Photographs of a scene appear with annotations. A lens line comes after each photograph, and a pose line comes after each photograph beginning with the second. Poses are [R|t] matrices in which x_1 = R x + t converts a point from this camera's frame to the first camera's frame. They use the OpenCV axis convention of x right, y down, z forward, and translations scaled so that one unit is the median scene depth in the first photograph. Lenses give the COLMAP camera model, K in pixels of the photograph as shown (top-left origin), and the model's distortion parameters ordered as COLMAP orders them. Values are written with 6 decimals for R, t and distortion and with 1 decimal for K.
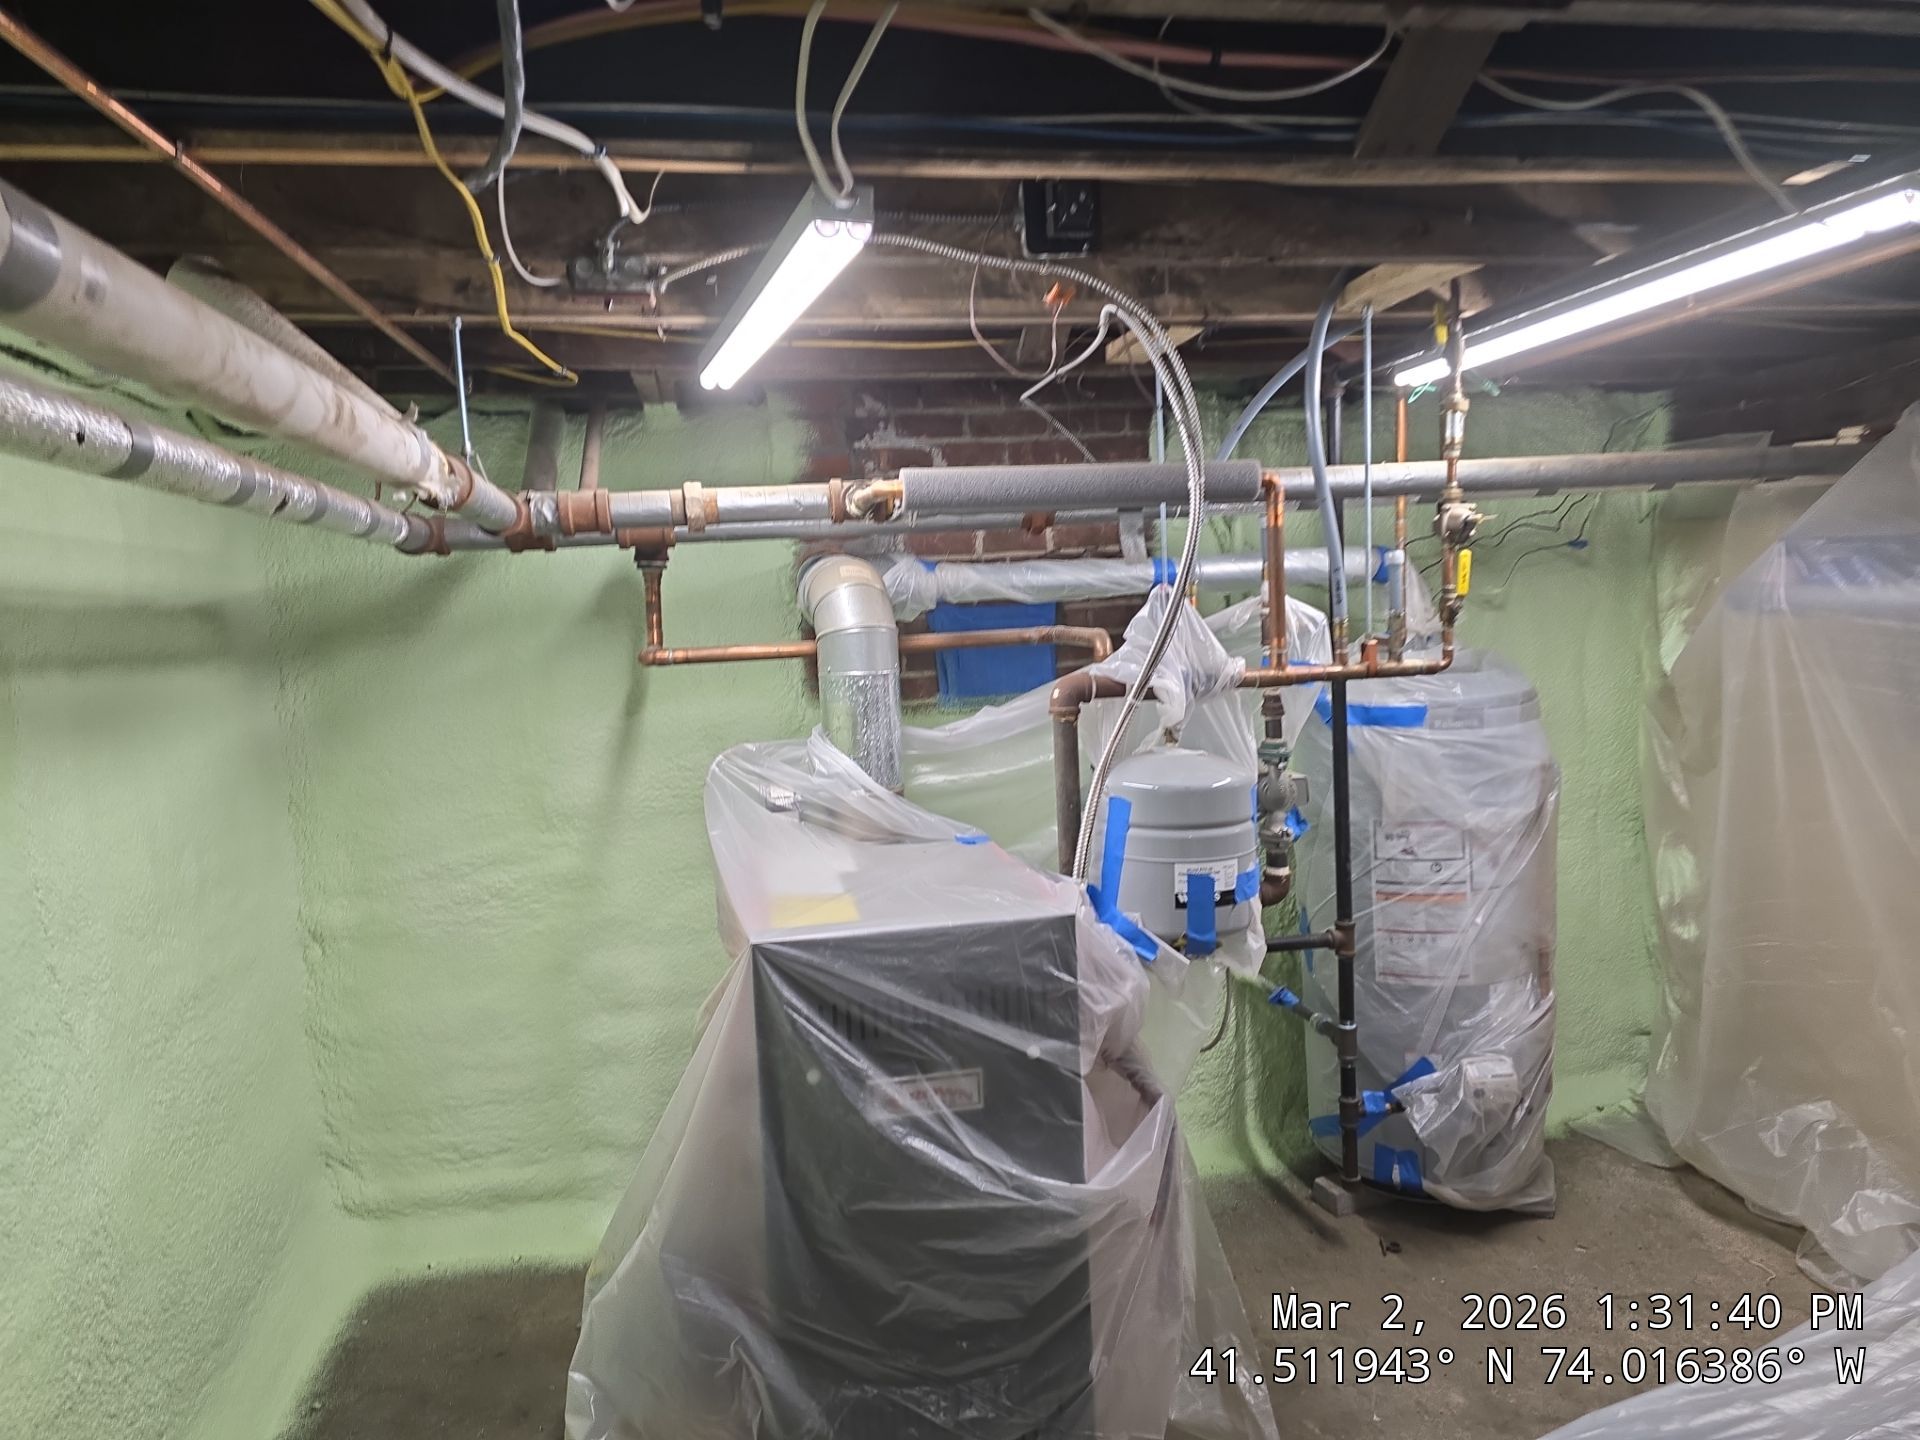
lens RADIAL K [[1266.3, 0, 982.0], [0, 1266.3, 719.1], [0, 0, 1]] dist [0.075041, -0.077494]
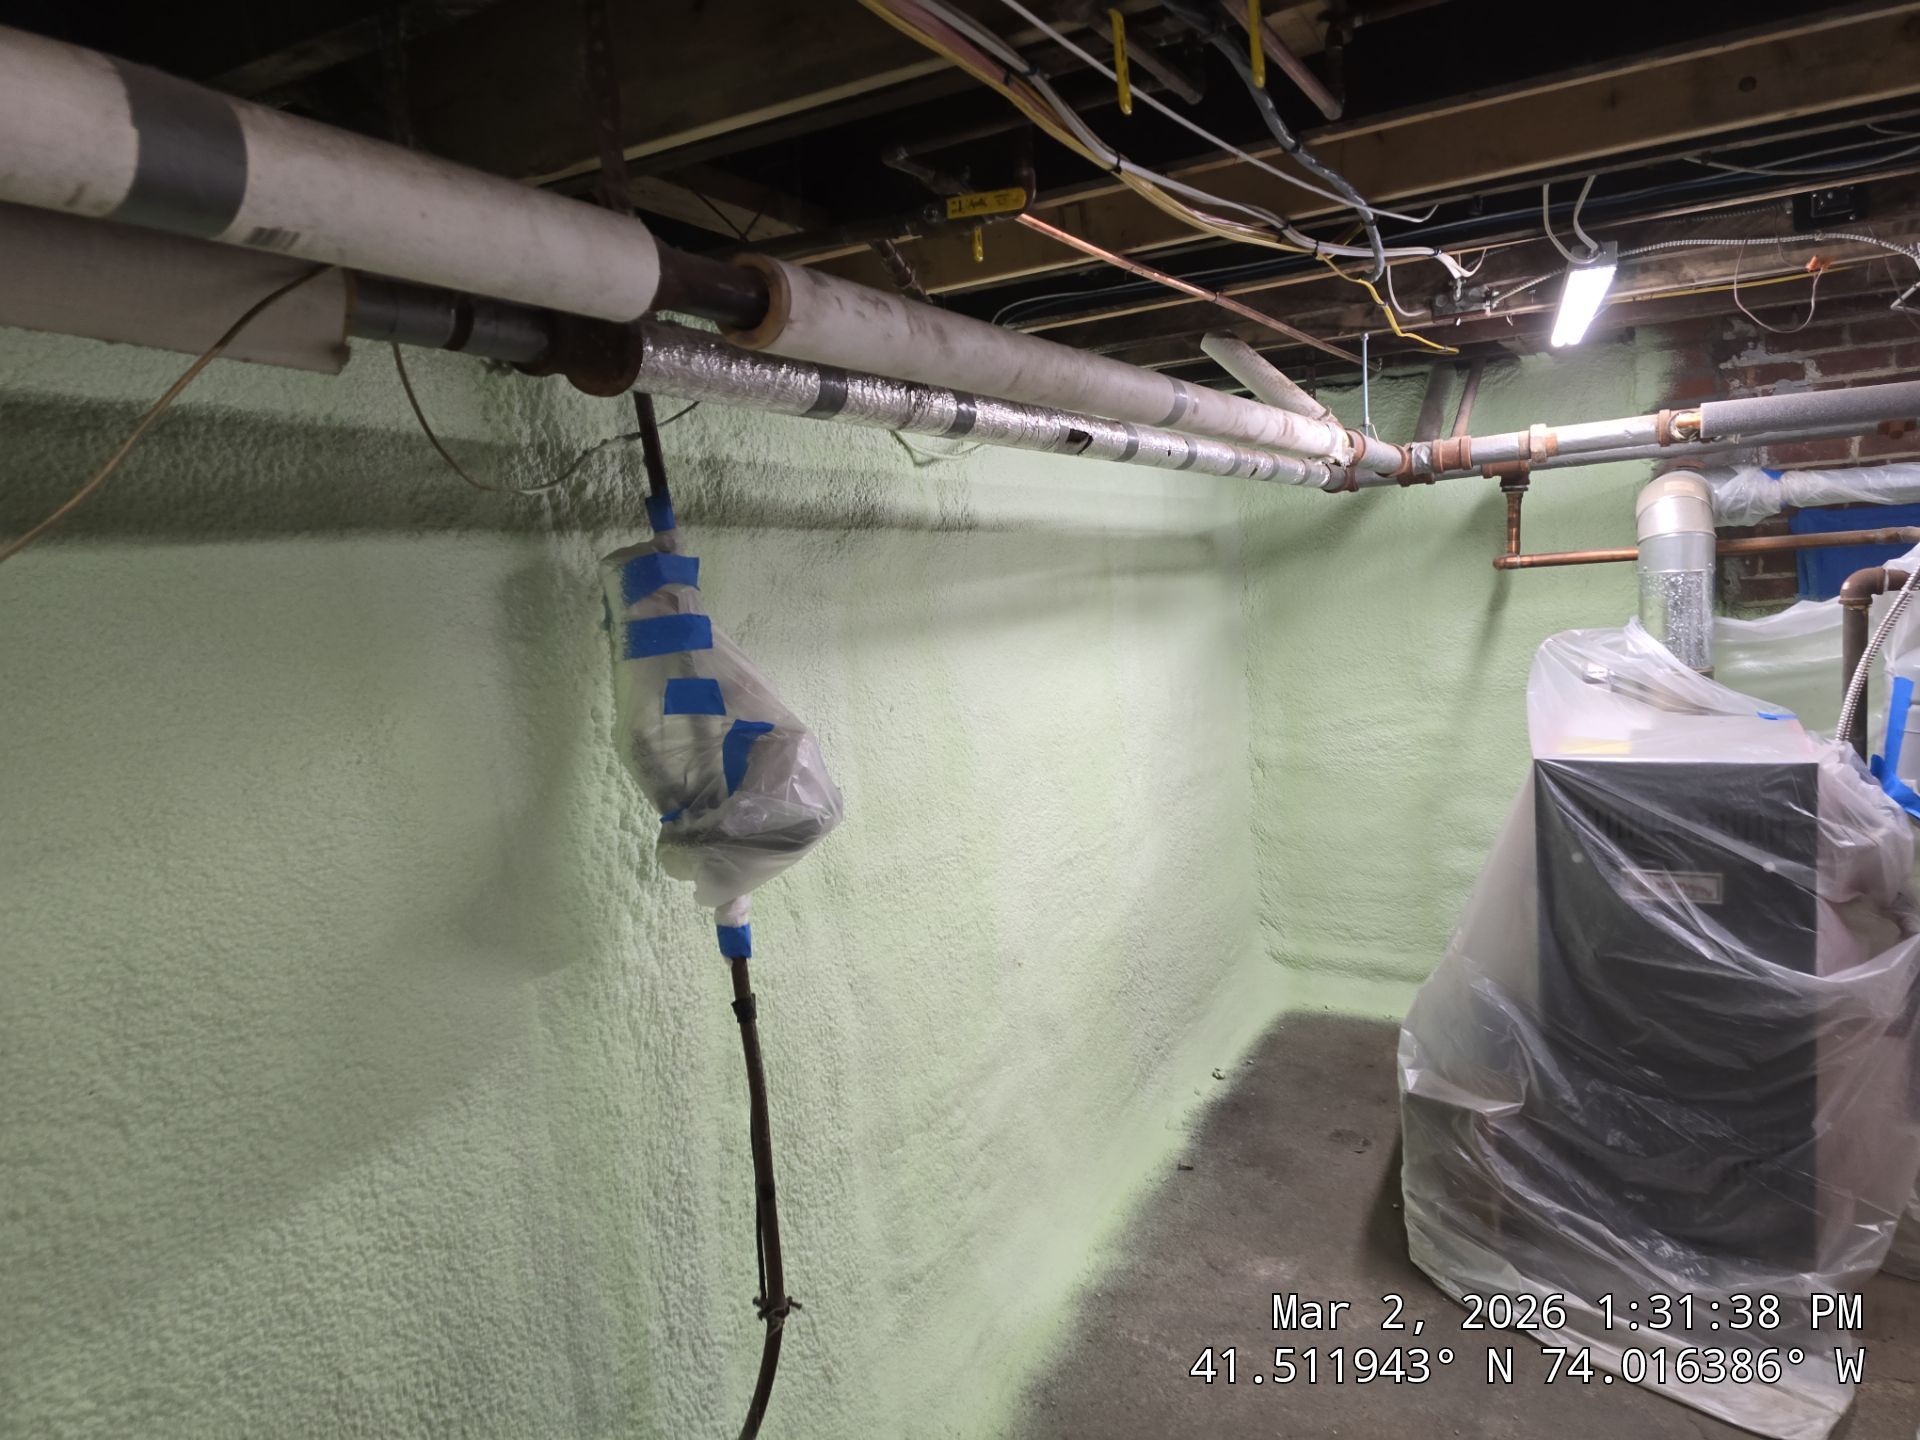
lens RADIAL K [[1266.3, 0, 982.0], [0, 1266.3, 719.1], [0, 0, 1]] dist [0.075041, -0.077494]
pose [[0.766627, 0.065112, -0.638783, 0.164858], [-0.024226, 0.997070, 0.072557, 0.026673], [0.641635, -0.040149, 0.765958, -0.317937]]
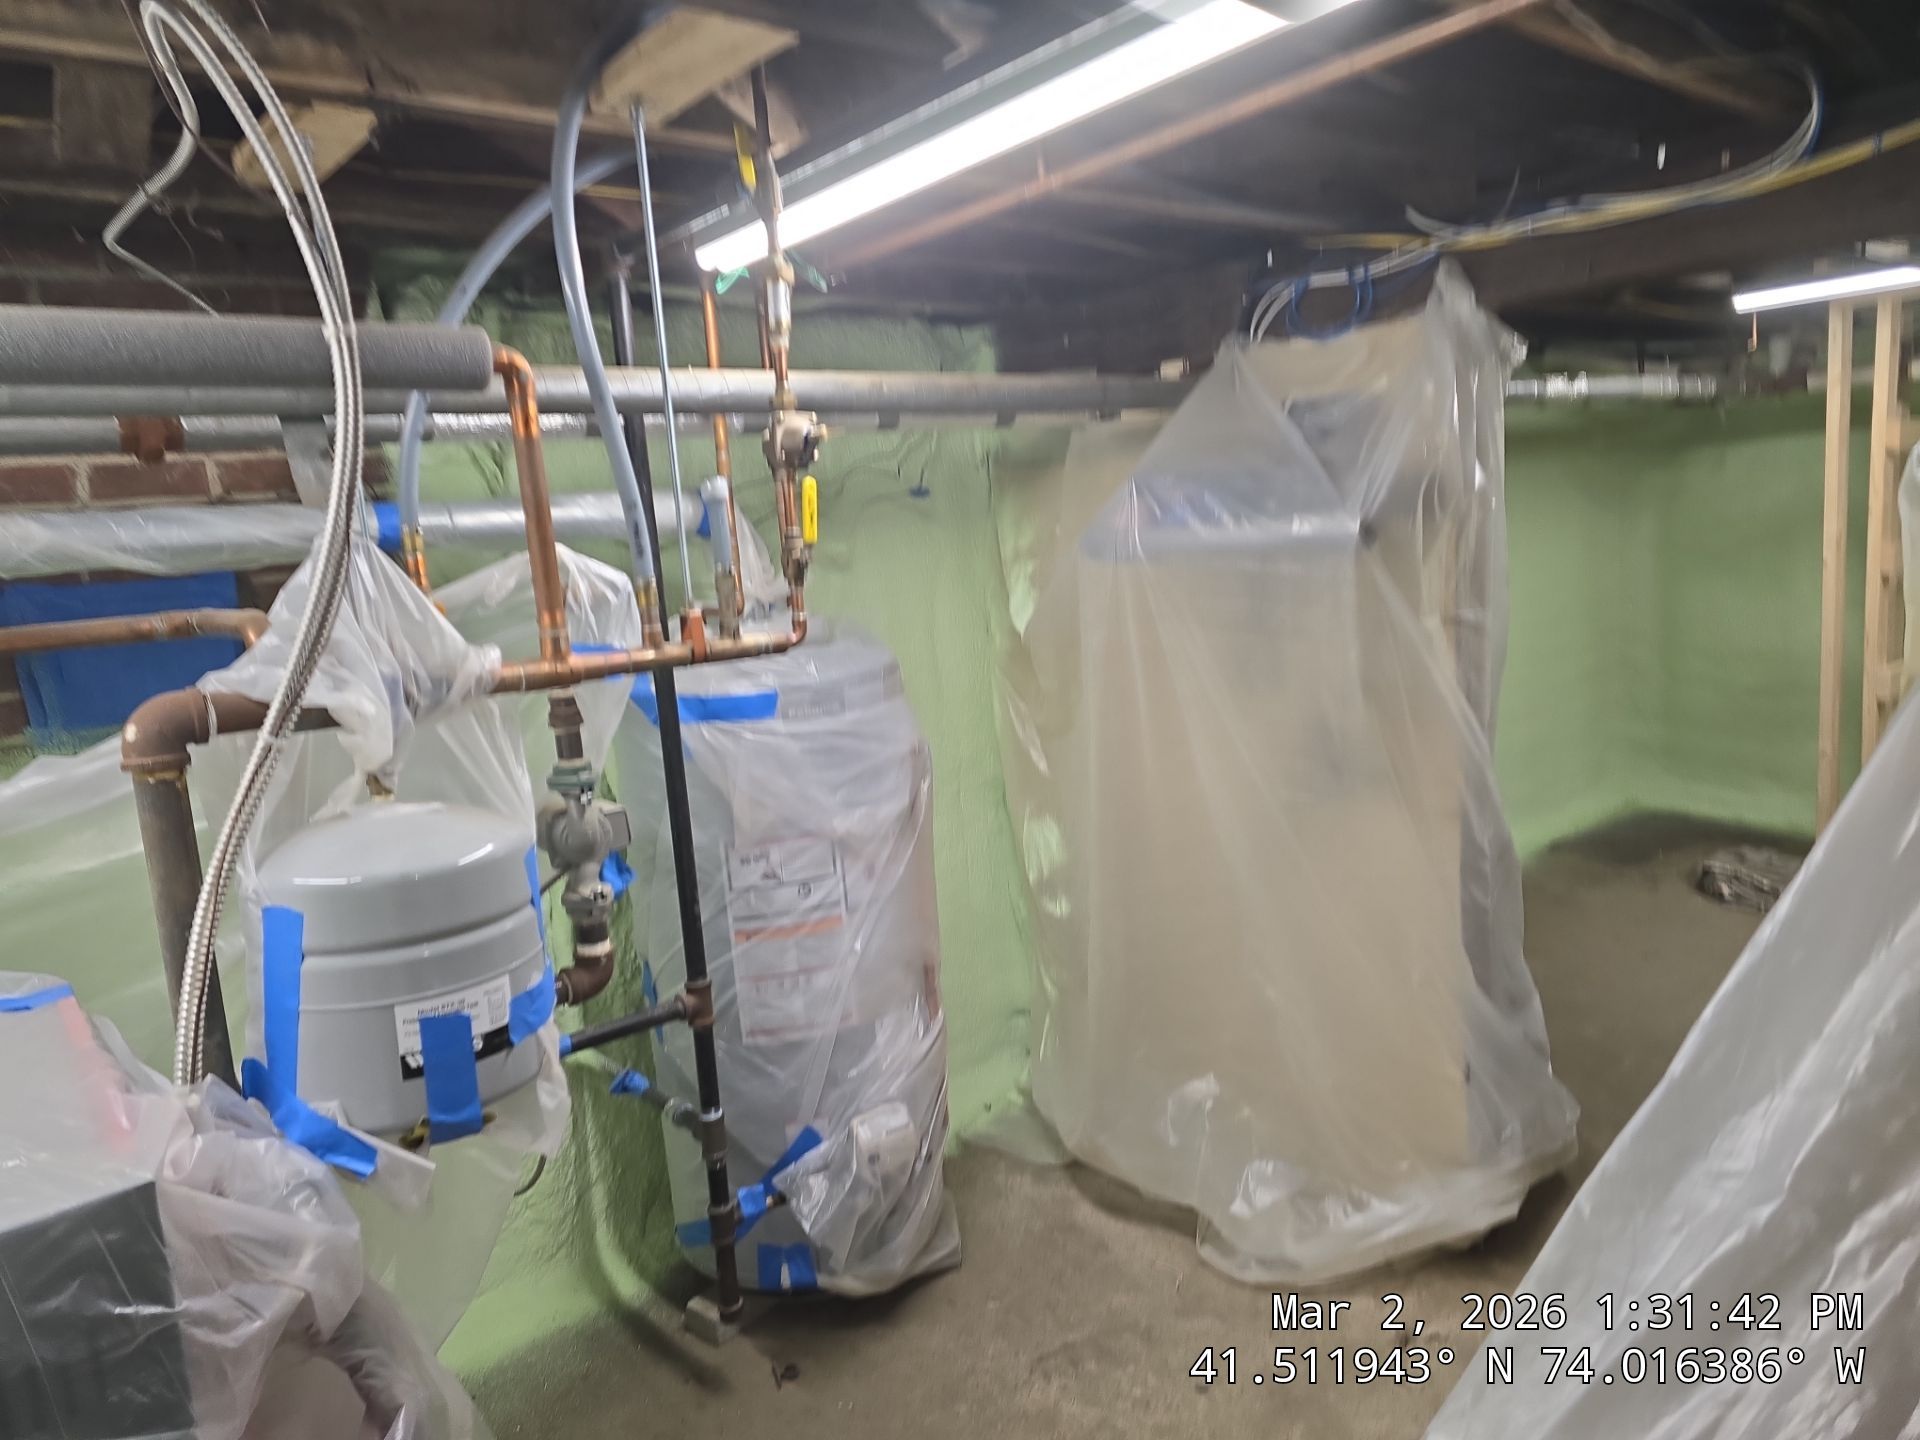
lens RADIAL K [[1266.3, 0, 982.0], [0, 1266.3, 719.1], [0, 0, 1]] dist [0.075041, -0.077494]
pose [[0.875585, -0.088877, 0.474817, 0.089834], [0.079117, 0.996040, 0.040544, -0.015297], [-0.476540, 0.002066, 0.879150, 0.262712]]
